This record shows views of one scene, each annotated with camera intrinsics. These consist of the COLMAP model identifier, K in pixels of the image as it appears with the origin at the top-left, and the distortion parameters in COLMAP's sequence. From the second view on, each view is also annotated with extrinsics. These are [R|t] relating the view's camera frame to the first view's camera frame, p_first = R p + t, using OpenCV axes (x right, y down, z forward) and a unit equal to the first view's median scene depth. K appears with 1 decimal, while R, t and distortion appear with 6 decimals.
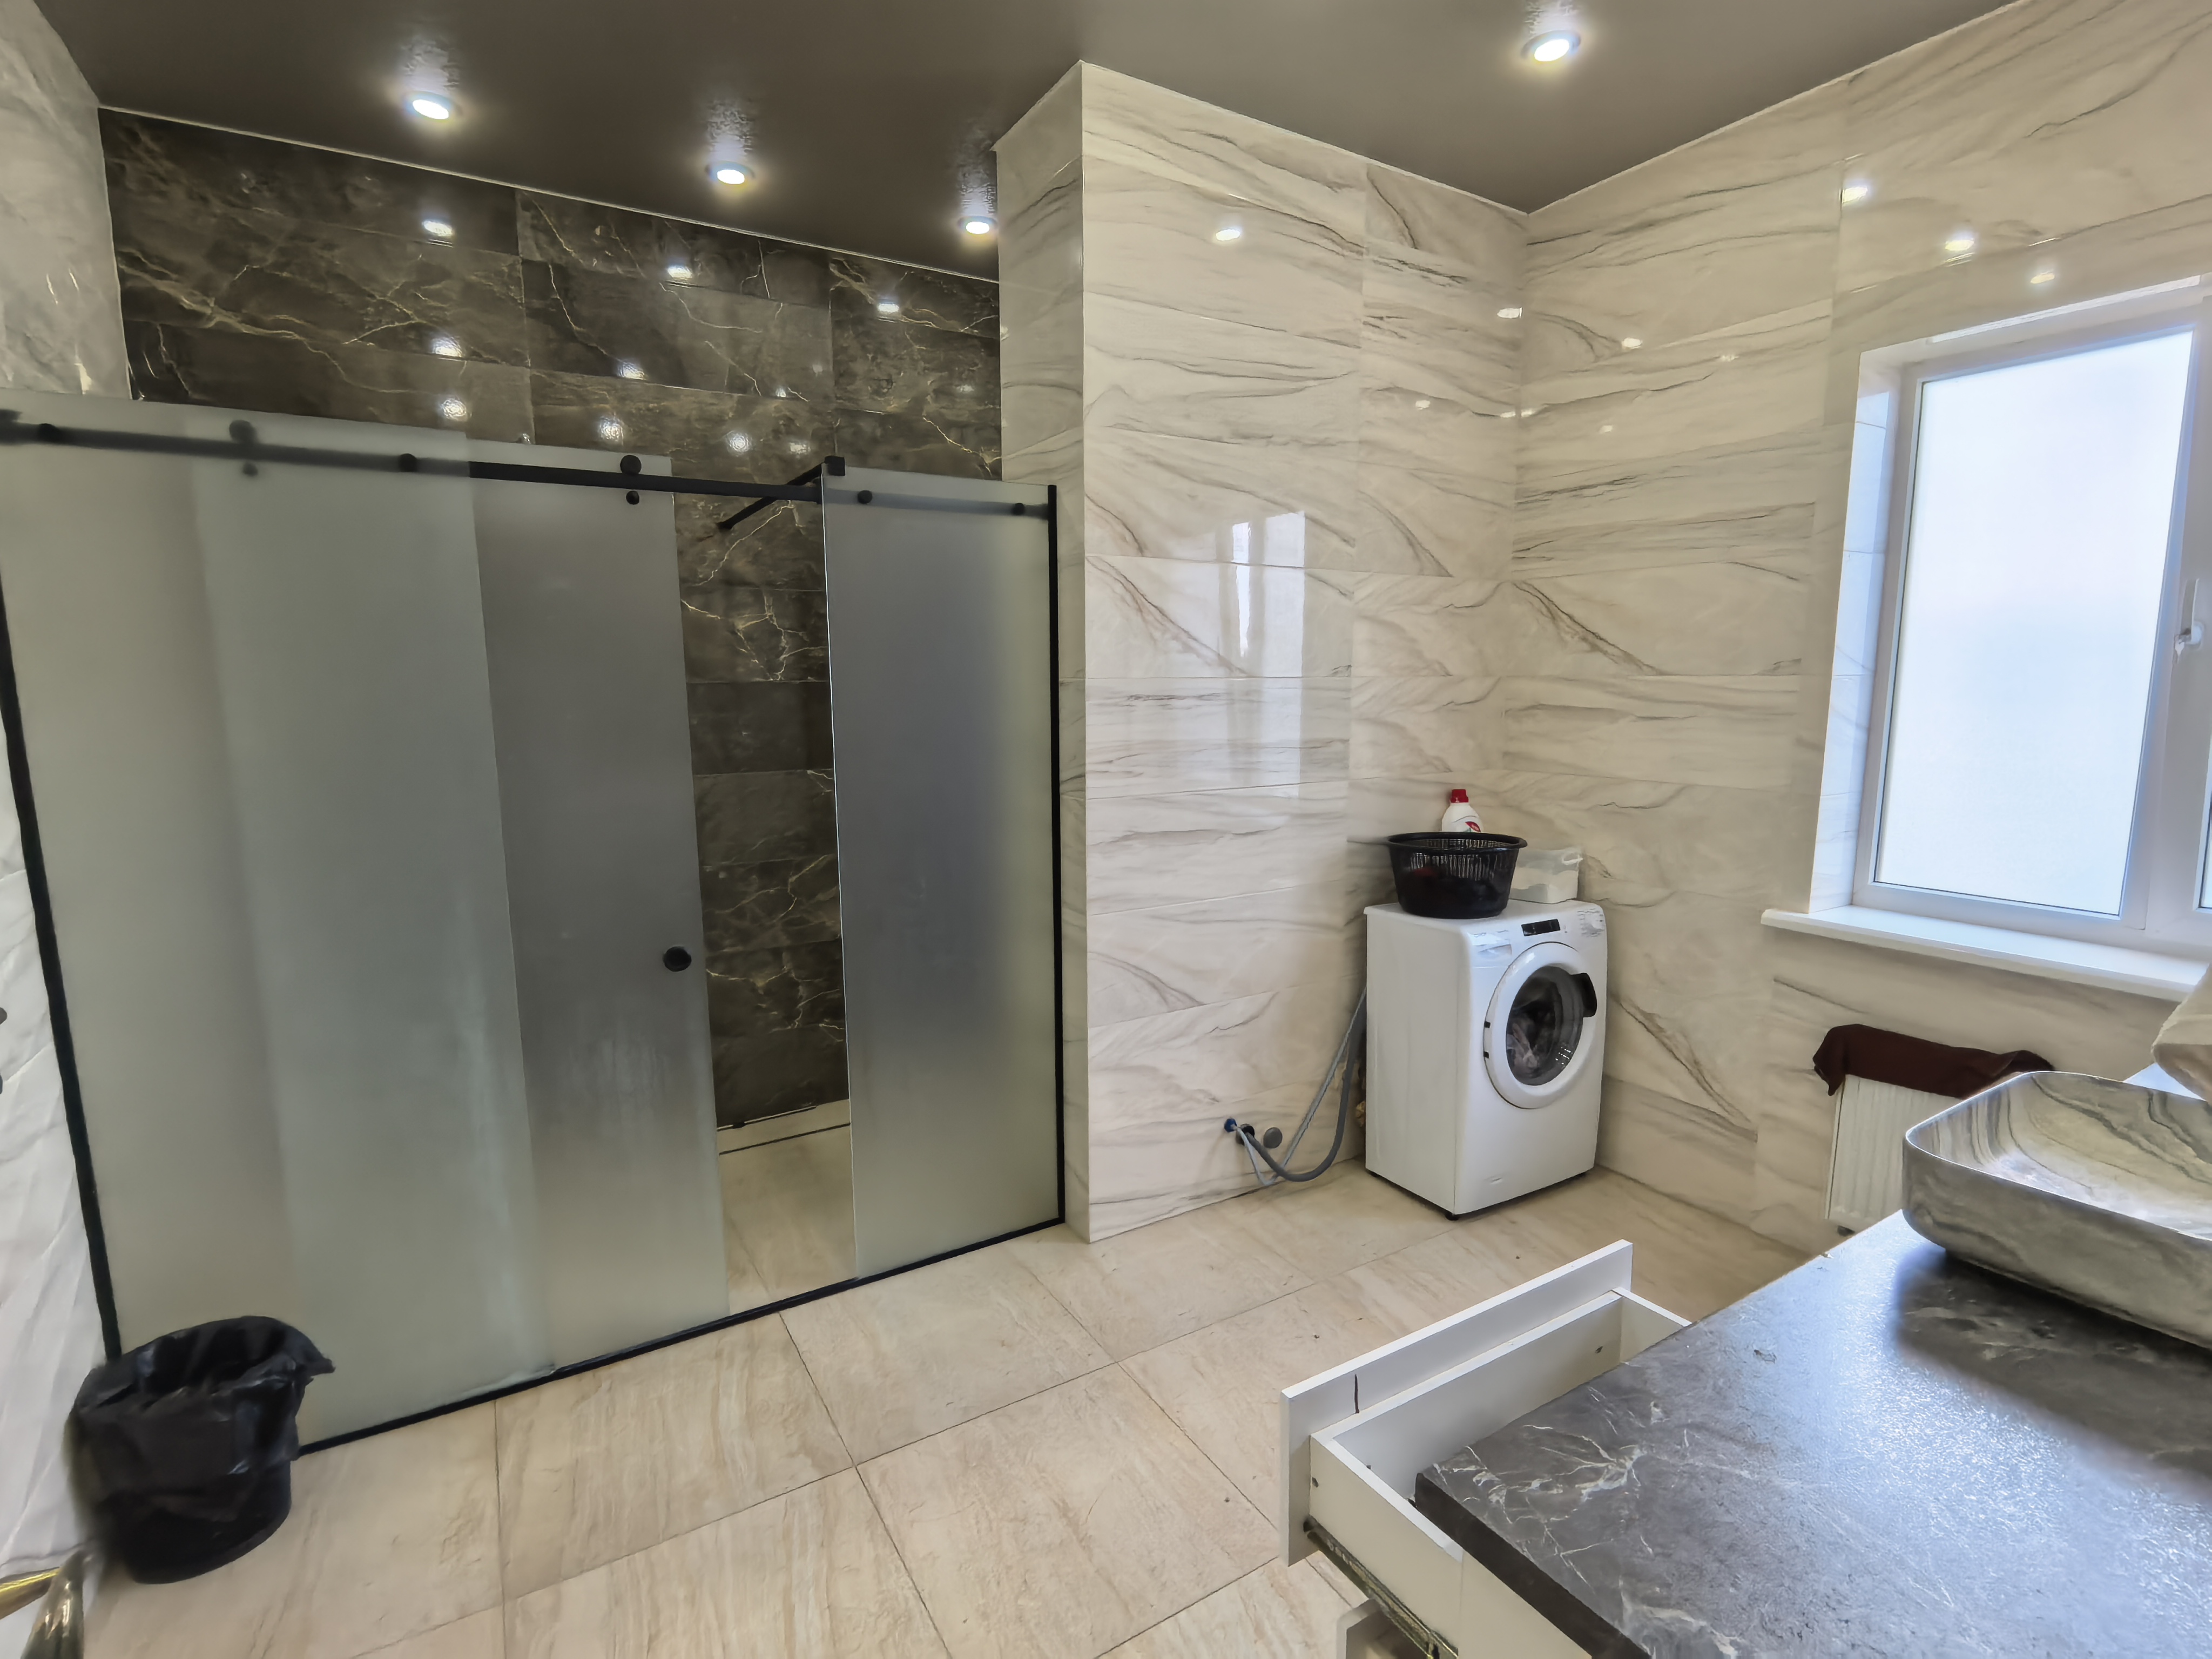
lens RADIAL K [[1063.3, 0, 1097.3], [0, 1063.3, 832.6], [0, 0, 1]] dist [0.001132, -0.010471]
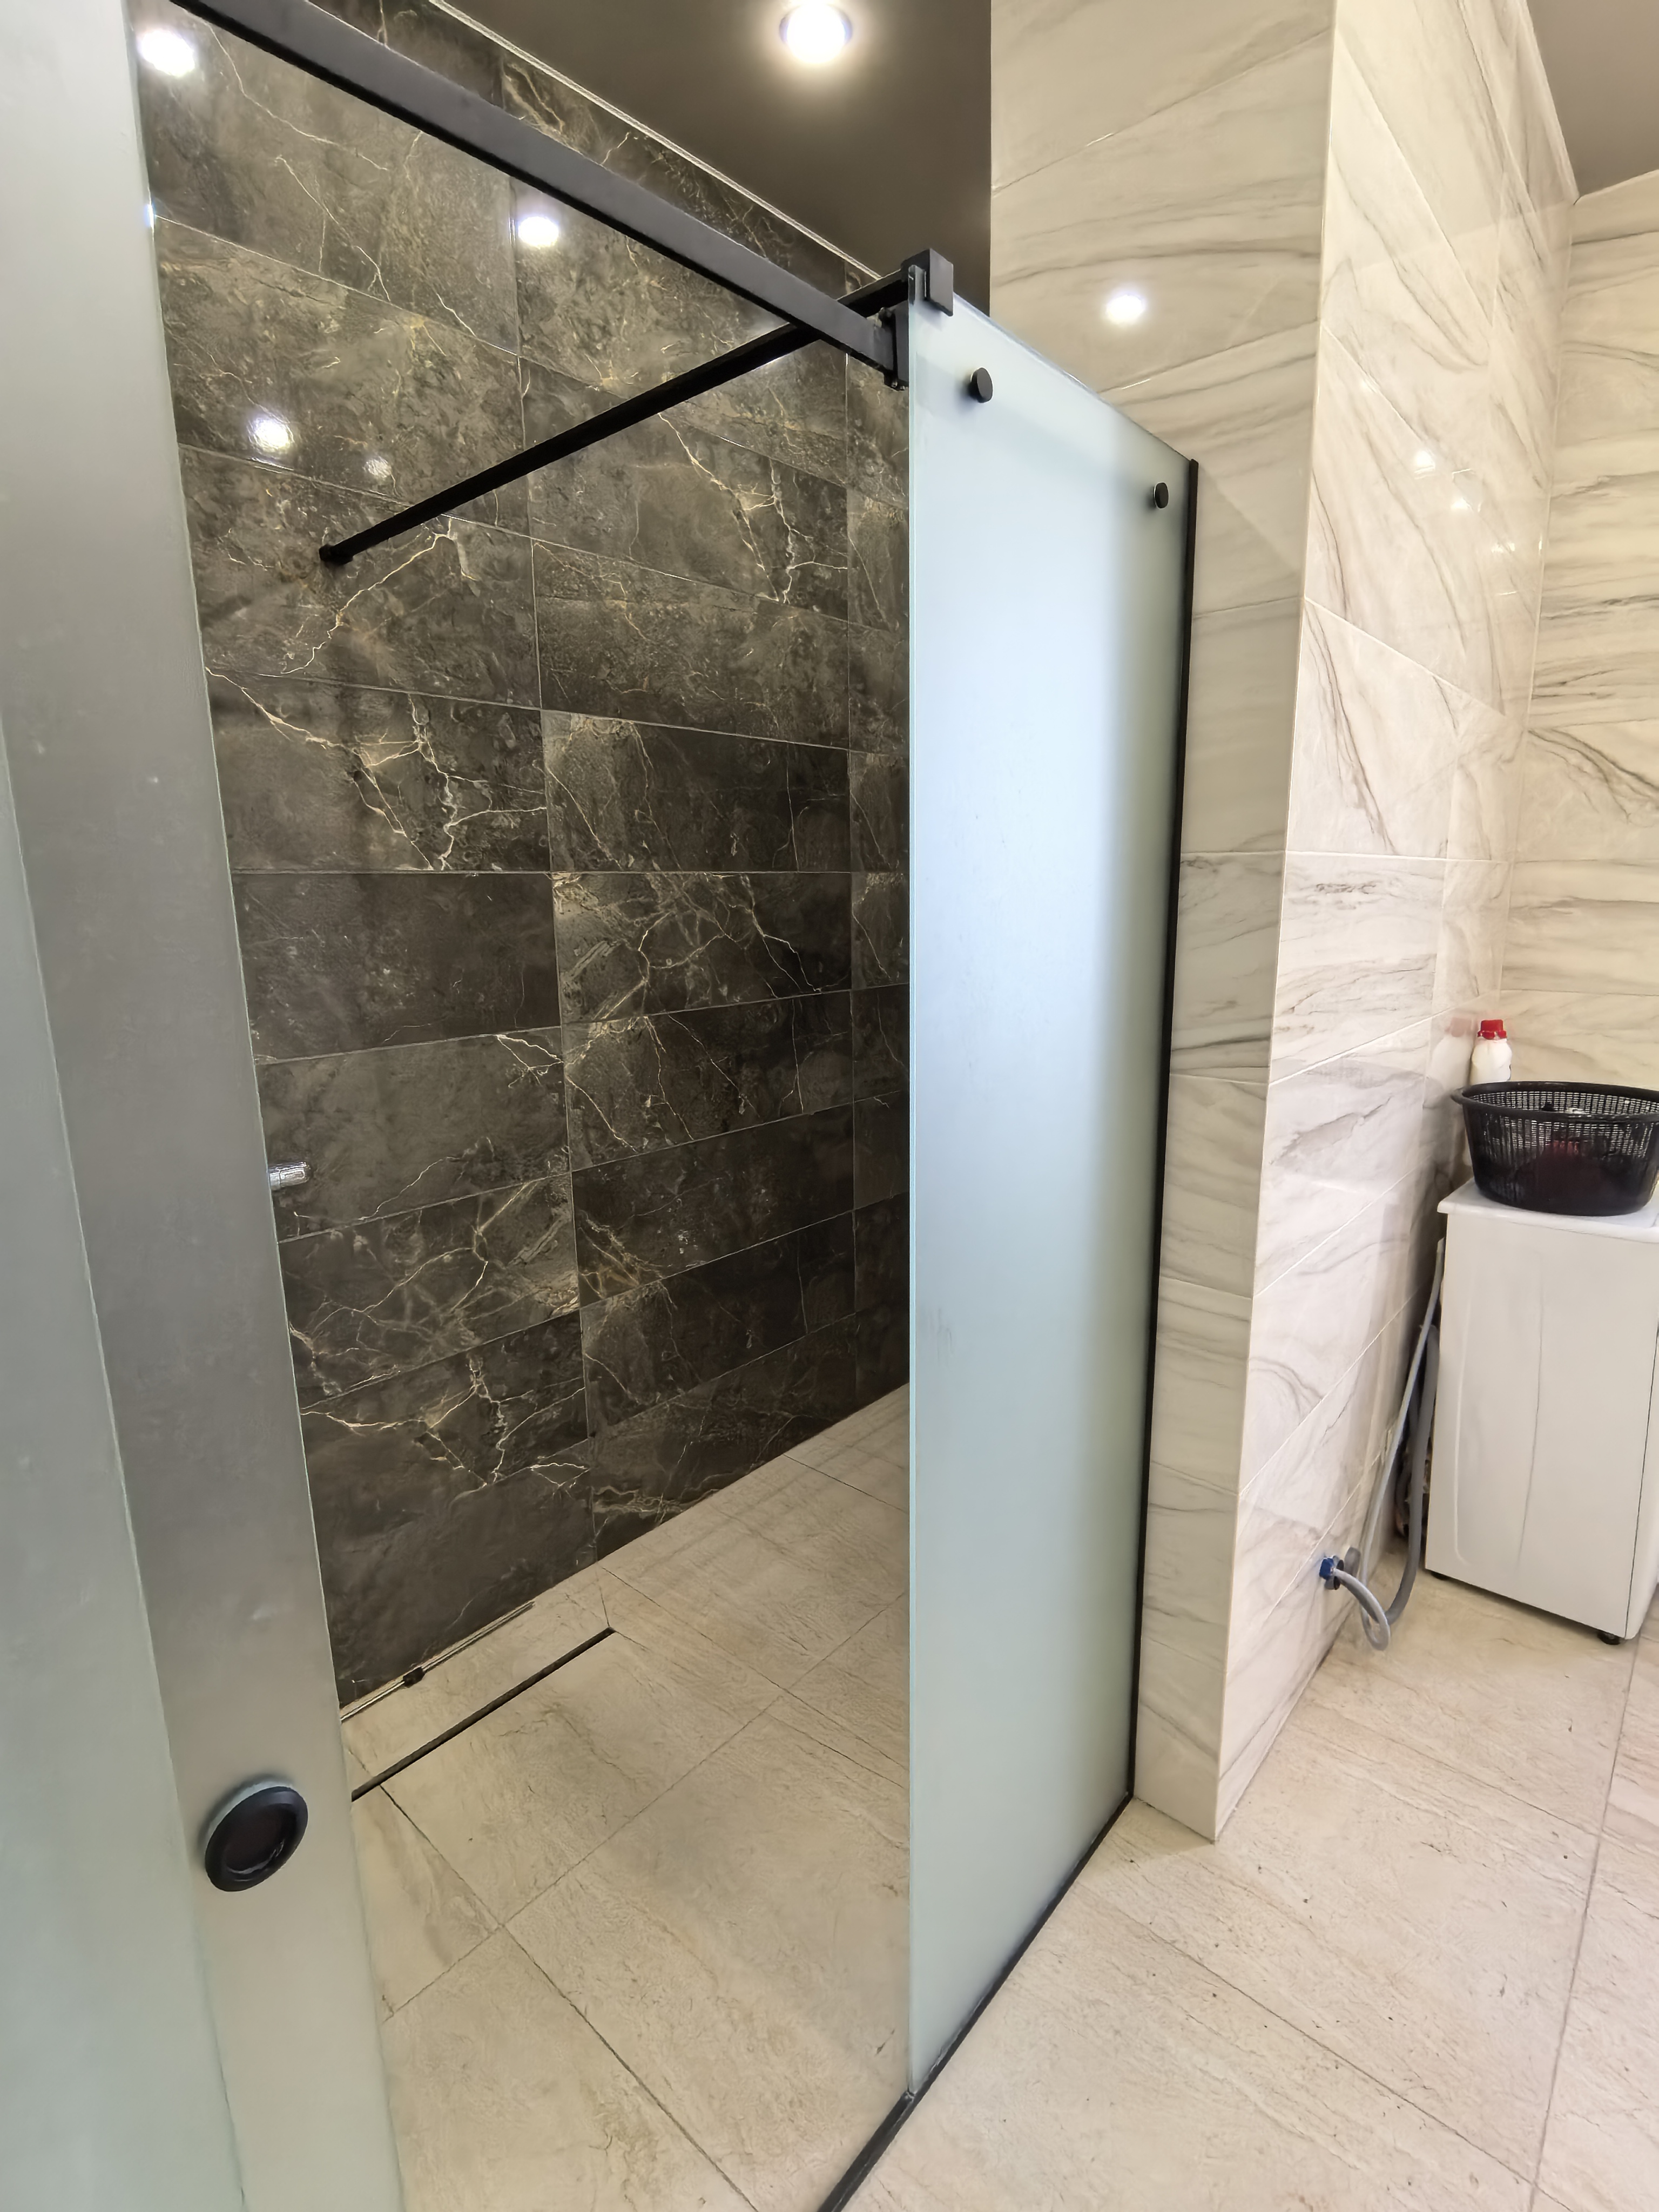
lens RADIAL K [[1063.3, 0, 834.0], [0, 1063.3, 1100.1], [0, 0, 1]] dist [0.001132, -0.010471]
pose [[0.950806, -0.067358, 0.302375, -0.291752], [0.052508, 0.996993, 0.056985, -0.049625], [-0.305304, -0.038305, 0.951484, 0.440409]]
